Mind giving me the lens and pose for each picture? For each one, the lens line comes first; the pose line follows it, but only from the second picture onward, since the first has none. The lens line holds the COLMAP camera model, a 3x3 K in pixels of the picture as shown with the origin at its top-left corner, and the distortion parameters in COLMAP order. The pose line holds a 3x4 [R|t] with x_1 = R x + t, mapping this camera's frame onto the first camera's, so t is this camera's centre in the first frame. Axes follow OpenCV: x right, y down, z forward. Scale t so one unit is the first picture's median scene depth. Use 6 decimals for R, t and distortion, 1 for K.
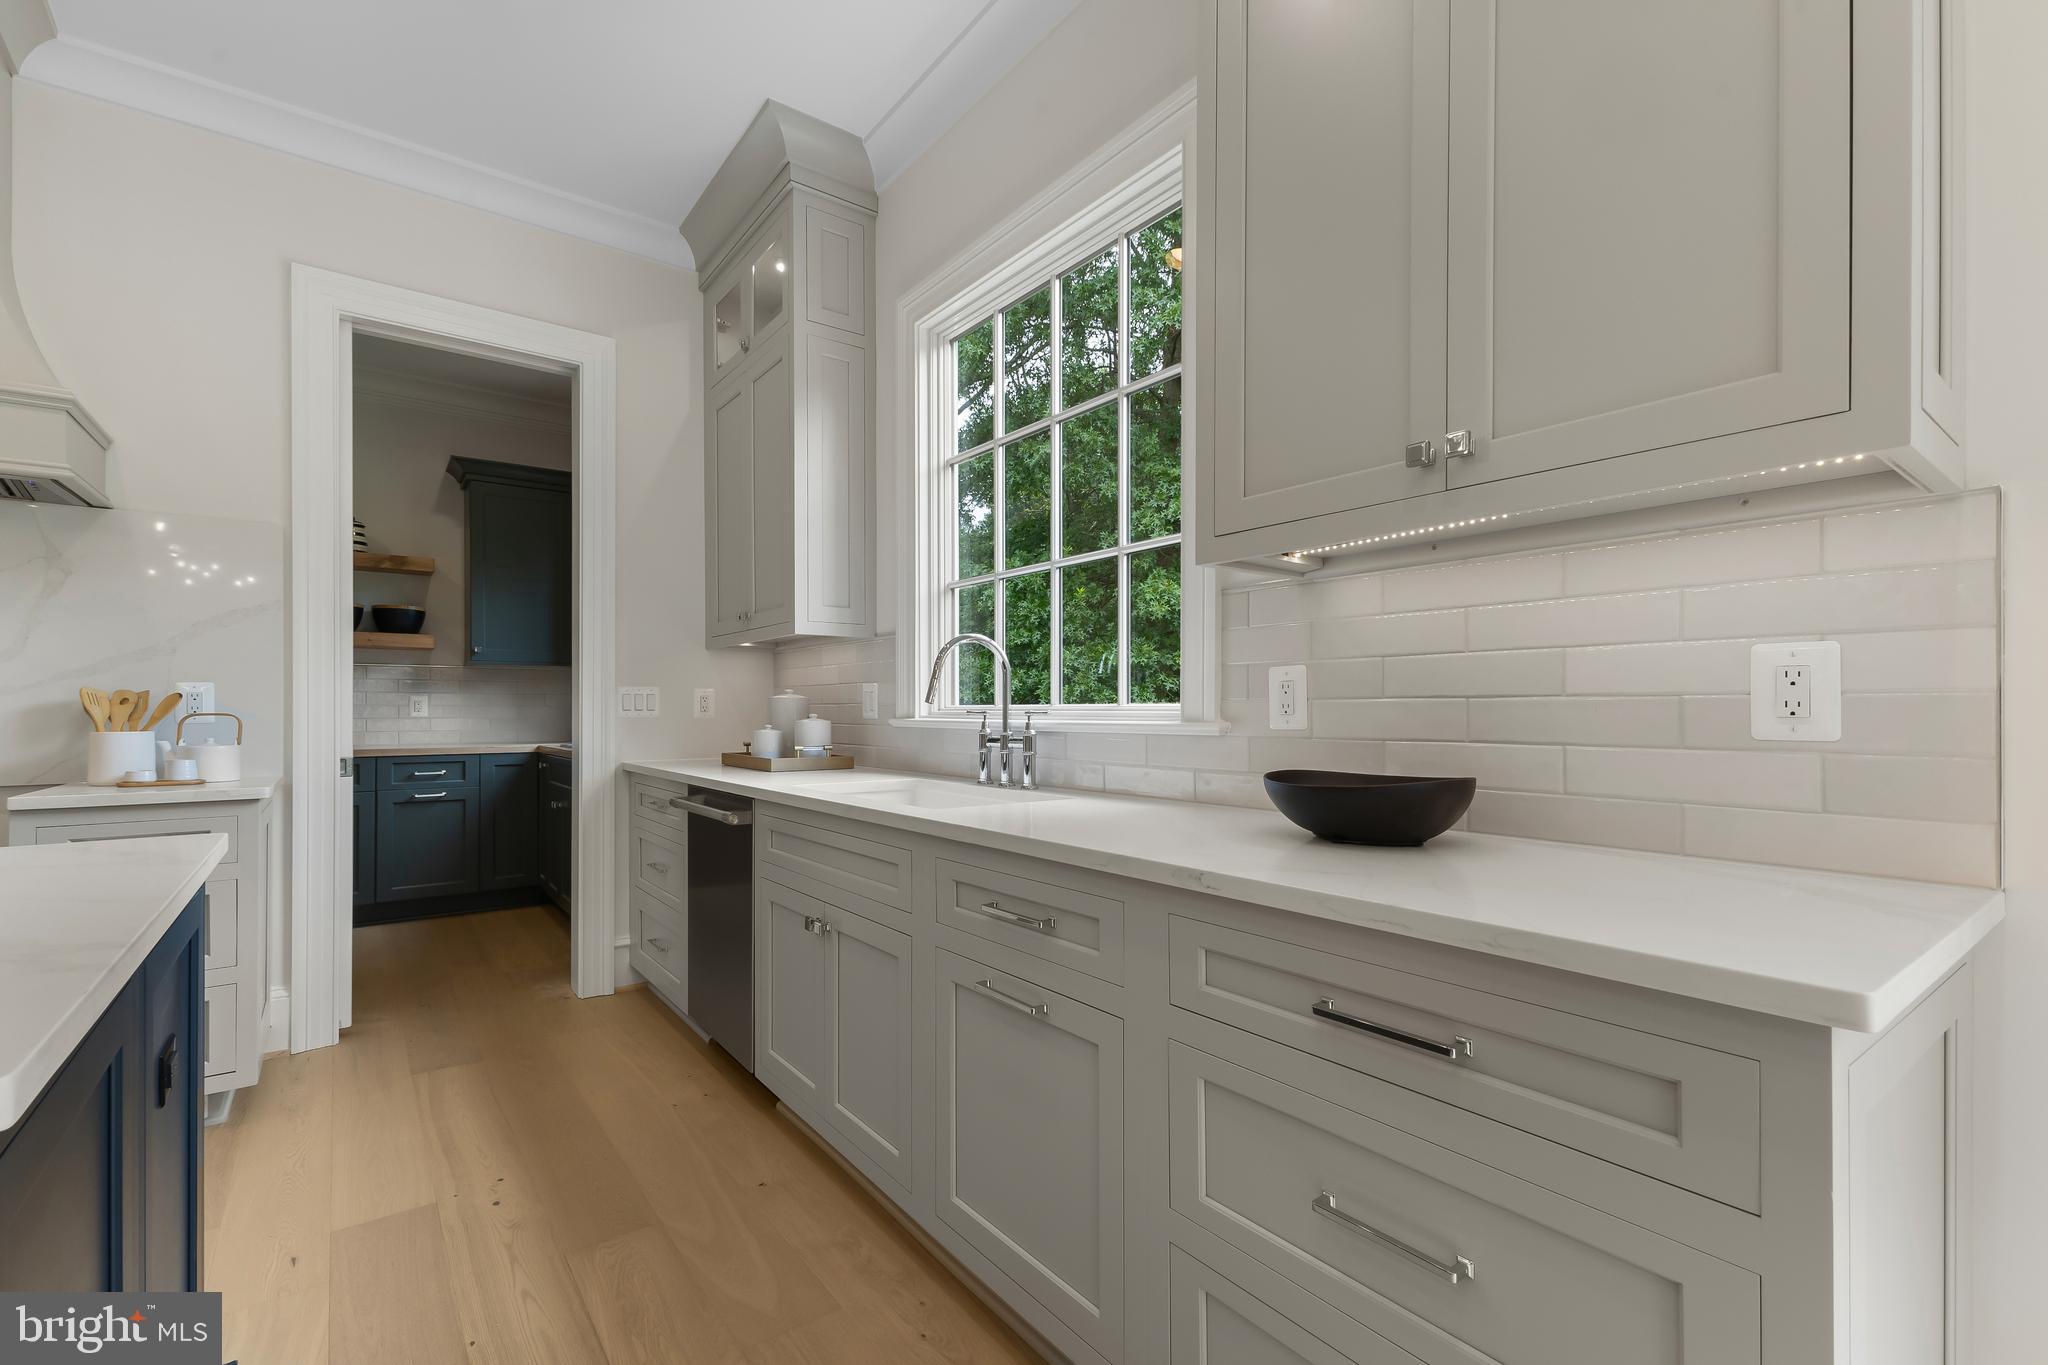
lens RADIAL K [[900.3, 0, 1019.8], [0, 900.3, 696.4], [0, 0, 1]] dist [0.007803, -0.000870]
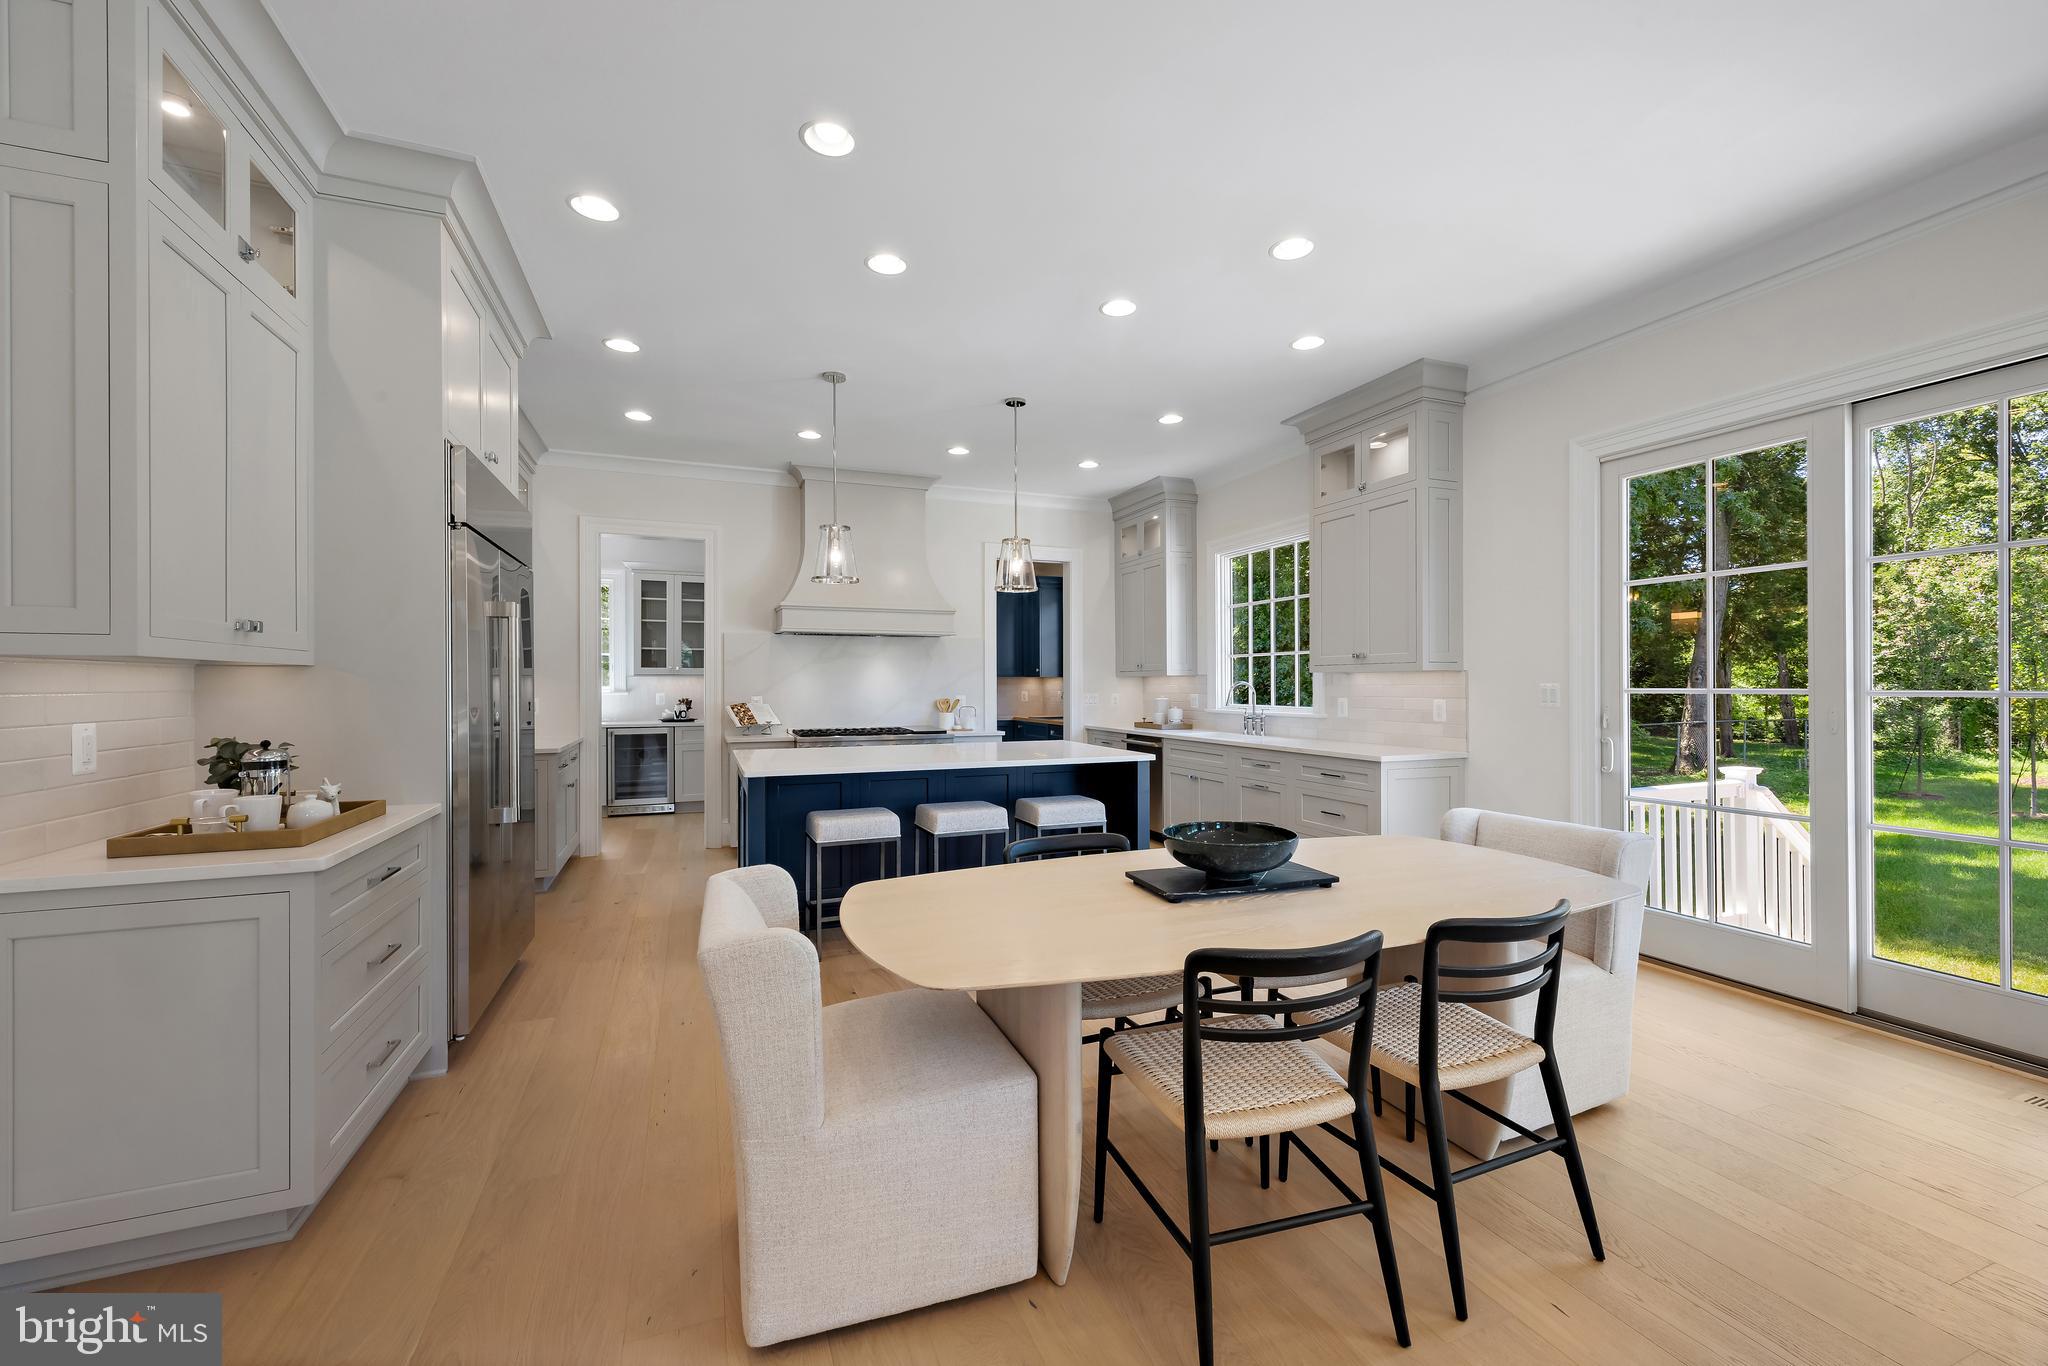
lens RADIAL K [[855.9, 0, 1020.9], [0, 855.9, 682.8], [0, 0, 1]] dist [0.003814, 0.000051]
pose [[0.965452, -0.002935, -0.260566, -0.018842], [0.007023, 0.999866, 0.014760, -0.099790], [0.260488, -0.016080, 0.965343, -1.647831]]
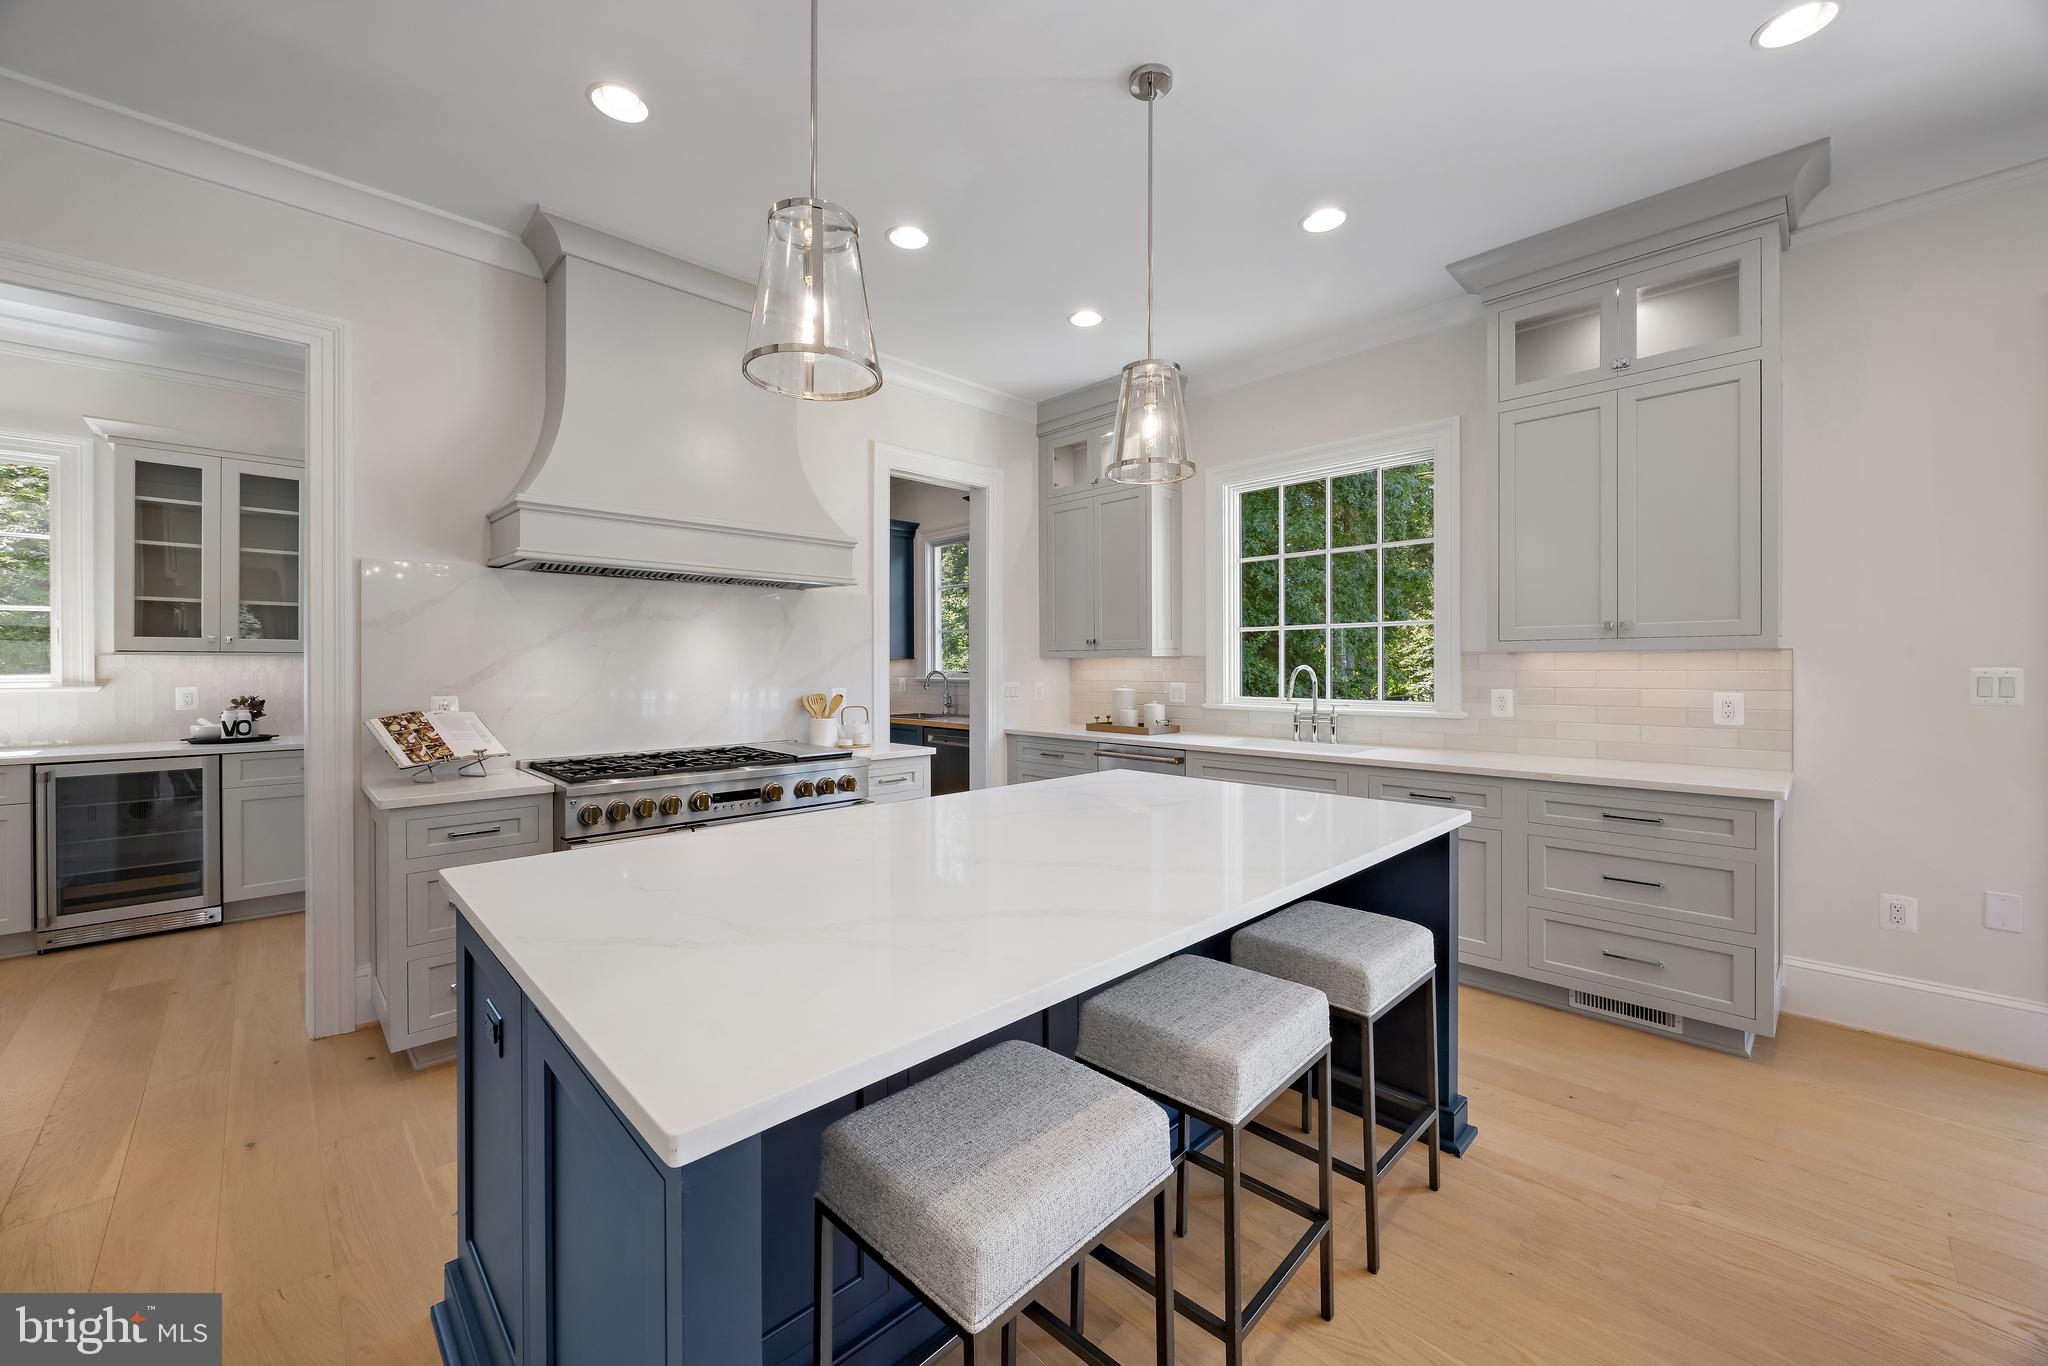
lens RADIAL K [[777.4, 0, 1011.1], [0, 777.4, 664.8], [0, 0, 1]] dist [-0.004696, -0.000123]
pose [[0.990266, -0.002460, 0.139163, -0.833496], [0.000658, 0.999915, 0.012988, -0.083521], [-0.139183, -0.012770, 0.990184, -0.543382]]
